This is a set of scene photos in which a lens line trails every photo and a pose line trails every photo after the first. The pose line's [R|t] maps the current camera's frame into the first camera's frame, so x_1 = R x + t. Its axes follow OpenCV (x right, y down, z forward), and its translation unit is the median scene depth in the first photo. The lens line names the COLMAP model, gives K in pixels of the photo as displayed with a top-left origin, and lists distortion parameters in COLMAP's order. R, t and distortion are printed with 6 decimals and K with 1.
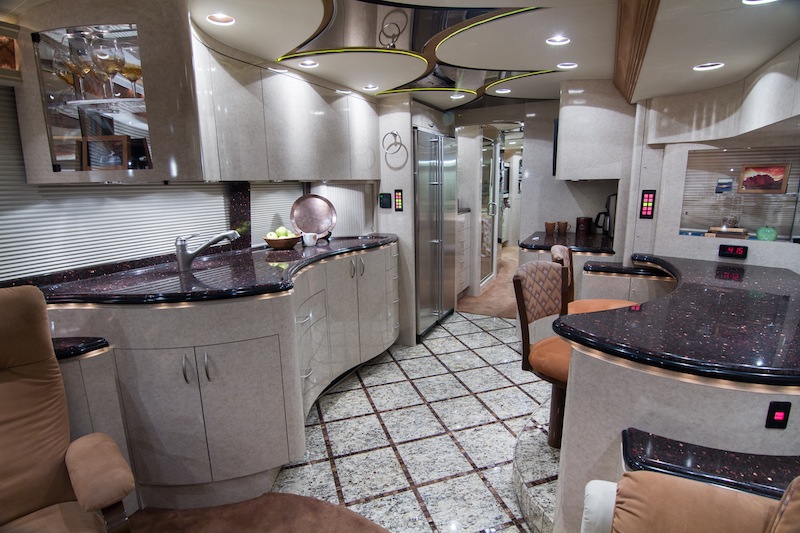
lens RADIAL K [[405.0, 0, 400.0], [0, 405.0, 266.5], [0, 0, 1]] dist [-0.005904, -0.011604]
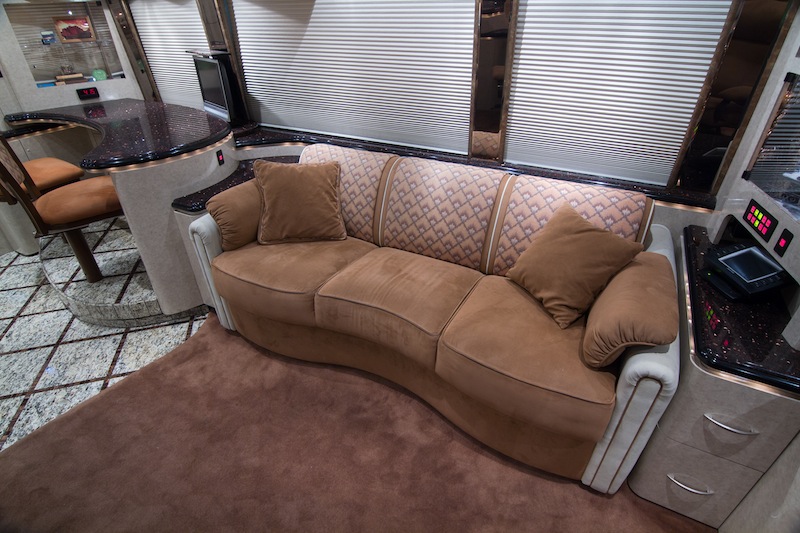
lens RADIAL K [[405.0, 0, 400.0], [0, 405.0, 266.5], [0, 0, 1]] dist [-0.005904, -0.011604]
pose [[0.033957, -0.526686, 0.849382, -0.462902], [0.210966, 0.834499, 0.509023, -0.014296], [-0.976903, 0.161906, 0.139450, -0.057835]]
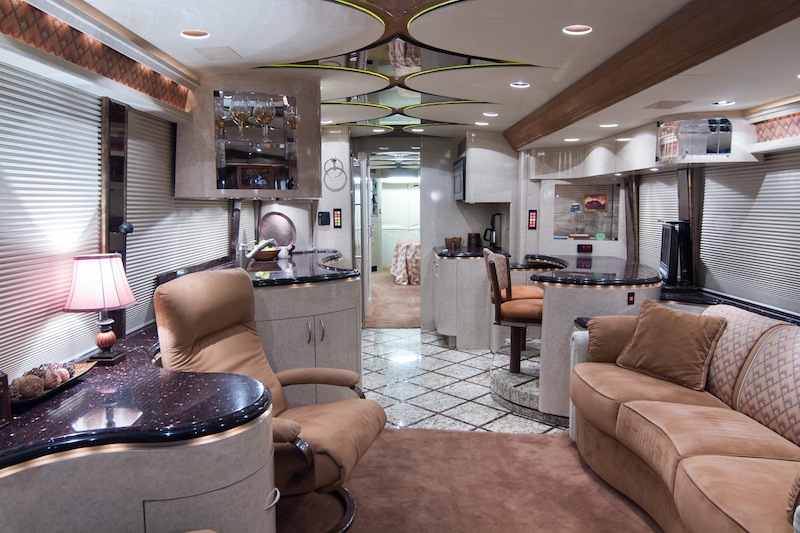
lens RADIAL K [[565.1, 0, 400.0], [0, 565.1, 266.5], [0, 0, 1]] dist [0.007454, -0.002208]
pose [[0.893147, -0.034039, 0.448476, -0.736311], [0.077584, 0.993845, -0.079079, 0.138044], [-0.443024, 0.105424, 0.890290, -0.585138]]
